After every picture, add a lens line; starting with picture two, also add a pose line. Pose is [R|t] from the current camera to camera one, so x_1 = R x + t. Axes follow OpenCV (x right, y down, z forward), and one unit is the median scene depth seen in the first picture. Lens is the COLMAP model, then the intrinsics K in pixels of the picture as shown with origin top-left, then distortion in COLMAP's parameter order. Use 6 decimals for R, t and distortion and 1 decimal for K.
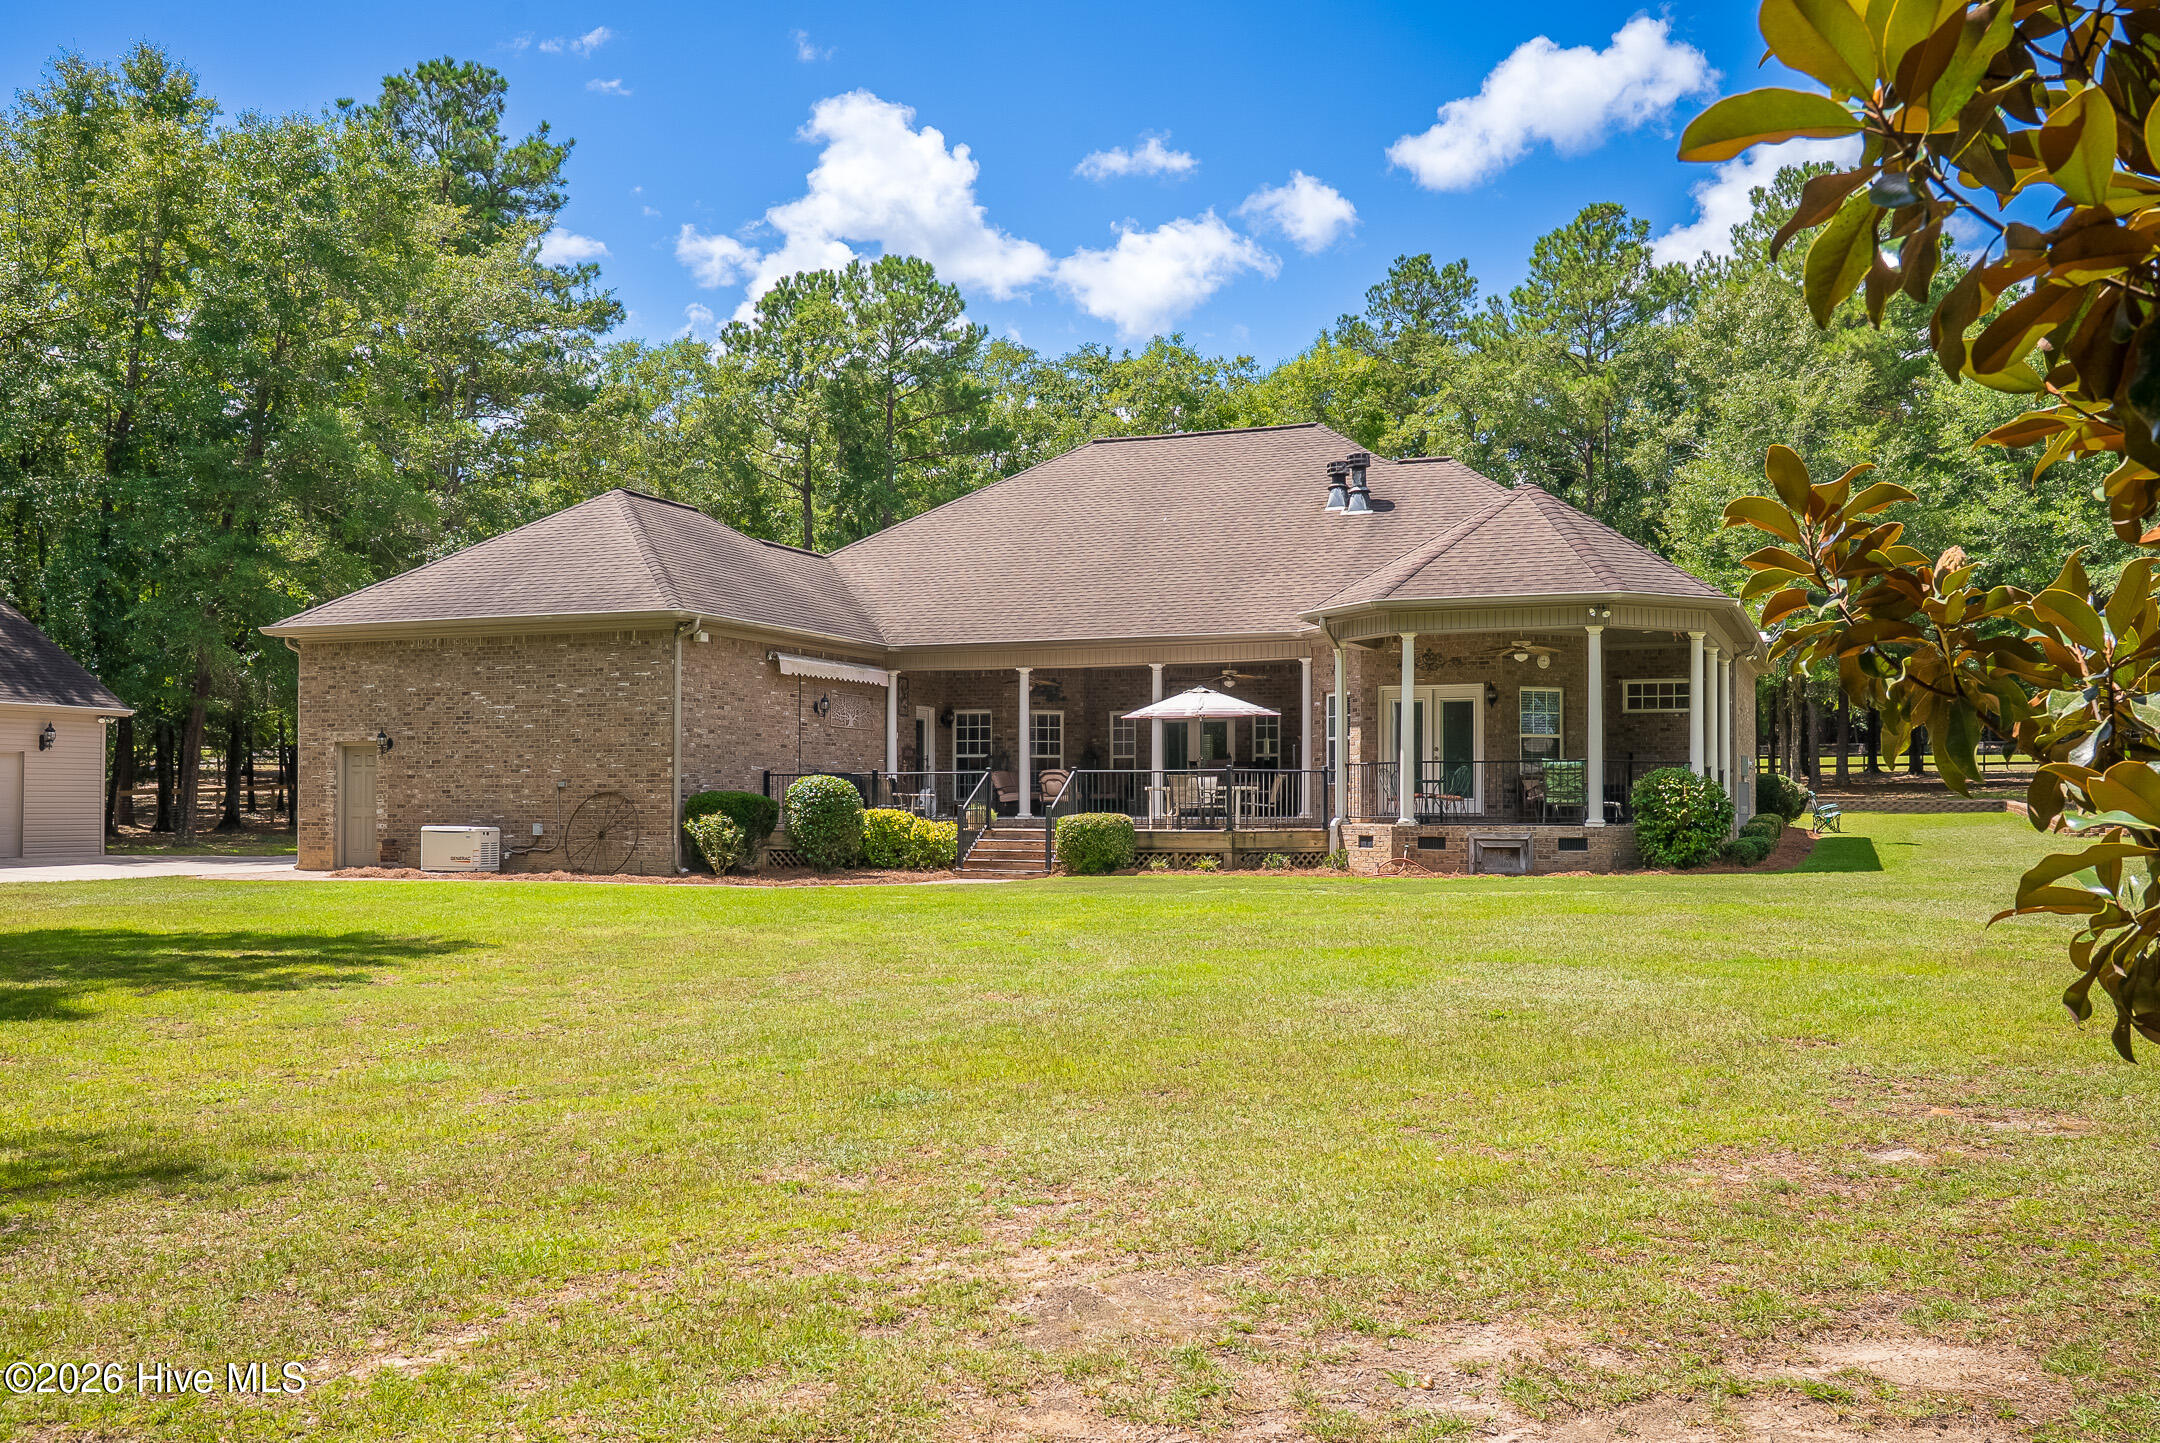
lens RADIAL K [[1989.5, 0, 1080.0], [0, 1989.5, 721.5], [0, 0, 1]] dist [-0.004344, -0.001418]
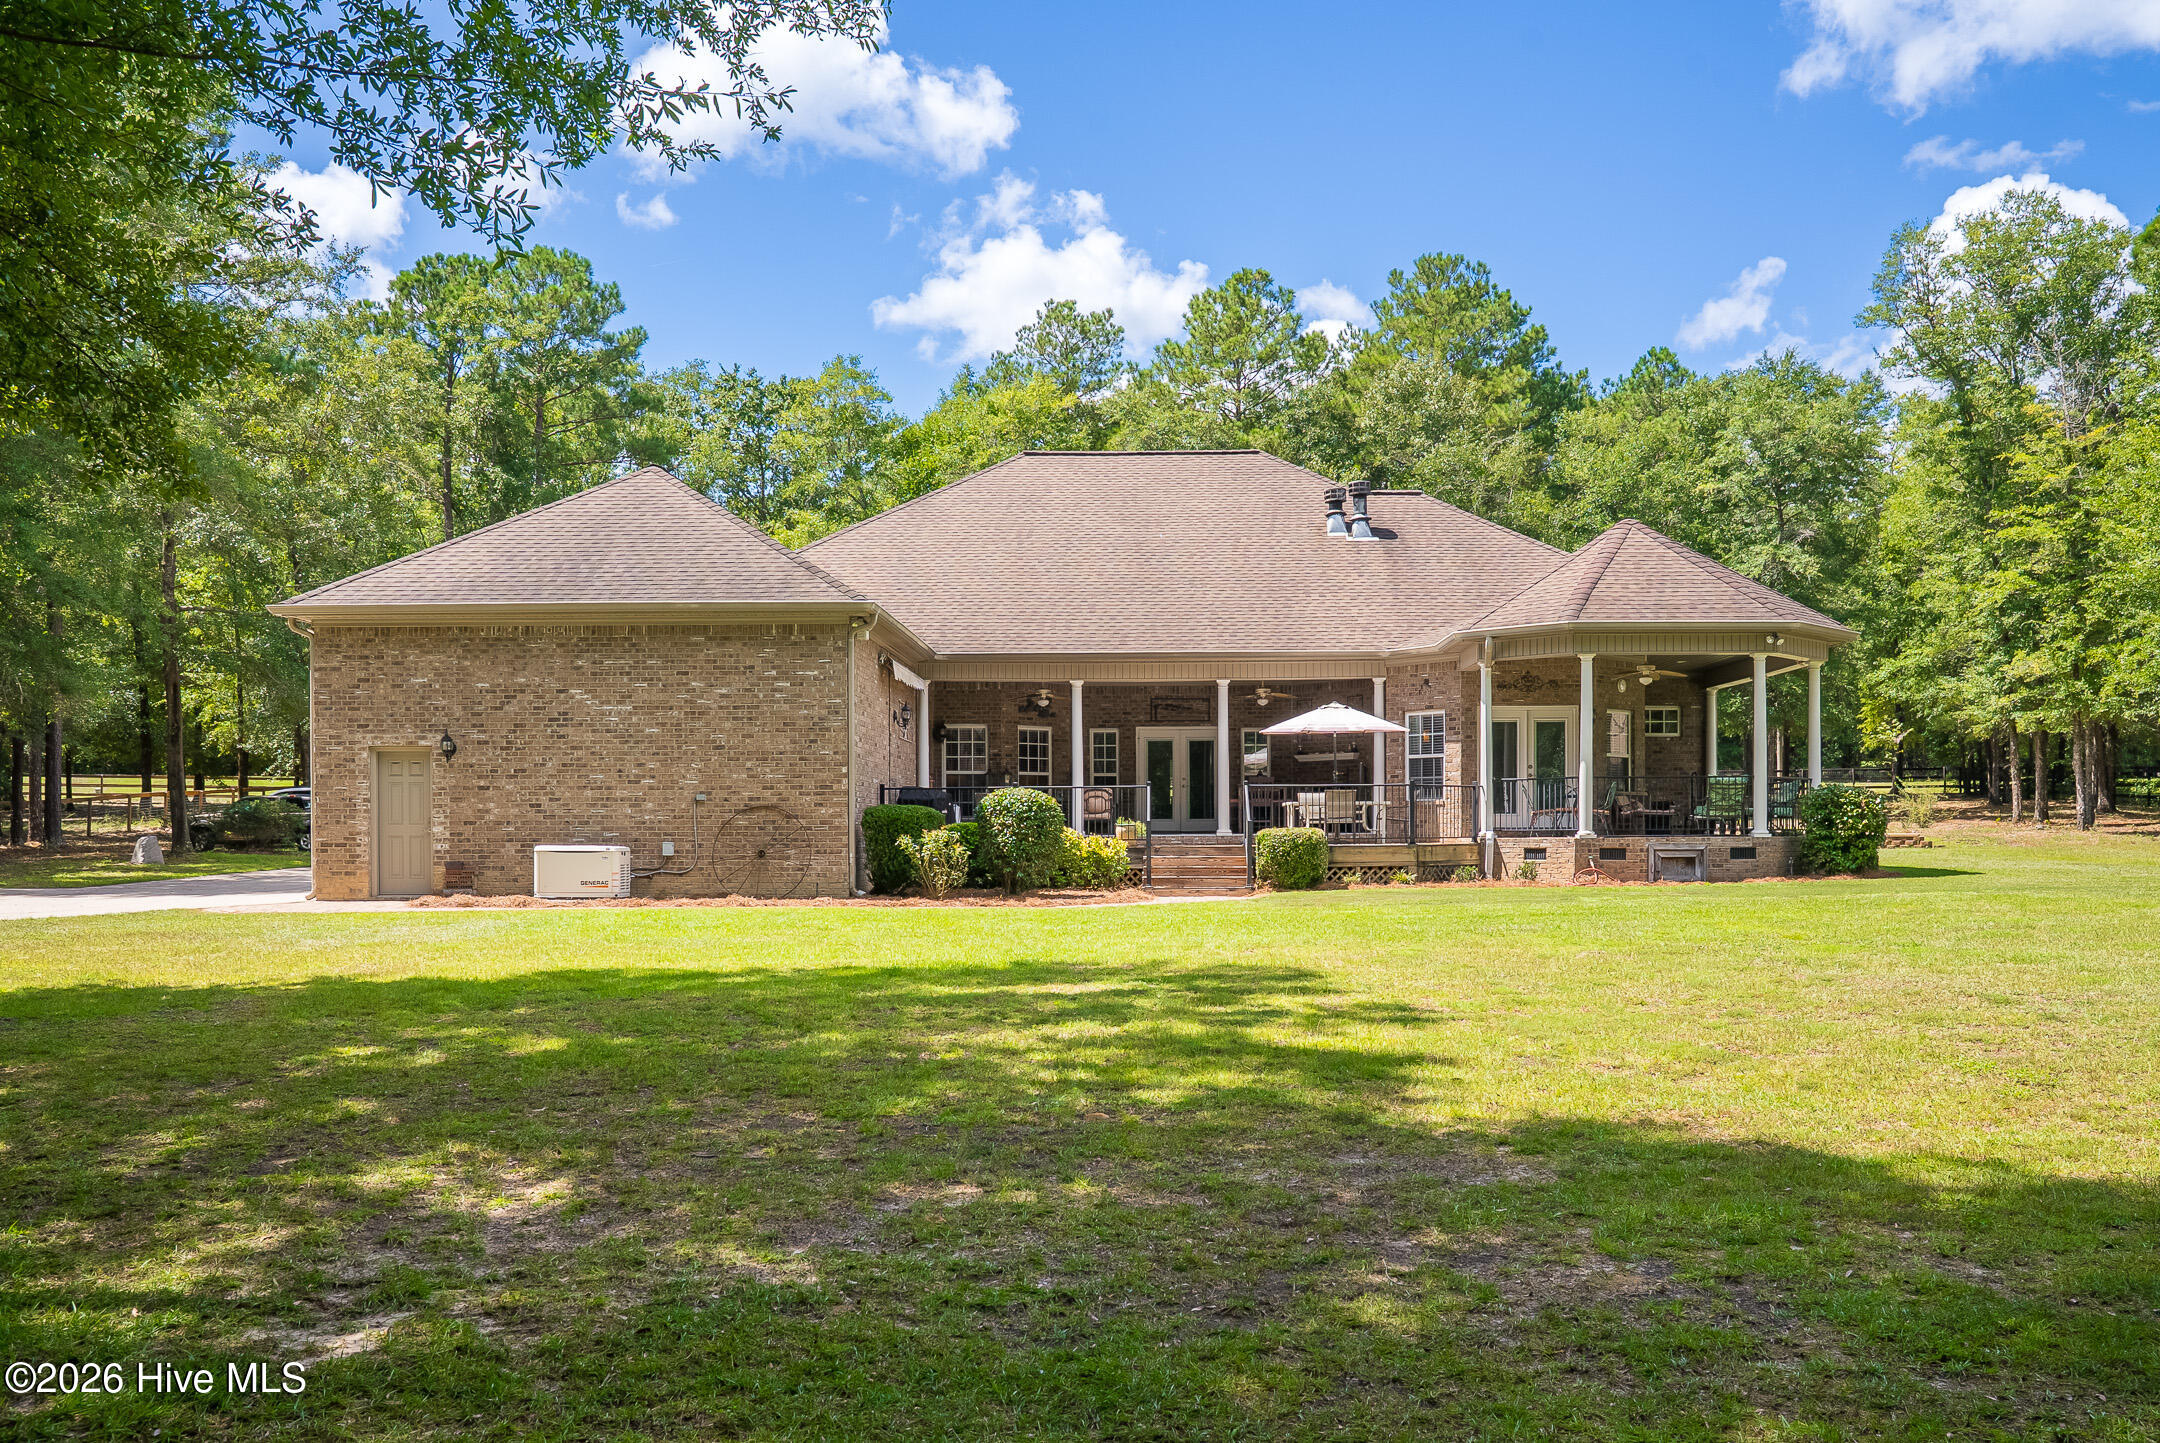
lens RADIAL K [[1890.7, 0, 1080.0], [0, 1890.7, 808.9], [0, 0, 1]] dist [-0.007929, 0.000625]
pose [[0.923603, 0.001210, 0.383348, -0.424314], [-0.011465, 0.999635, 0.024466, 0.014423], [-0.383179, -0.026992, 0.923280, 0.165634]]
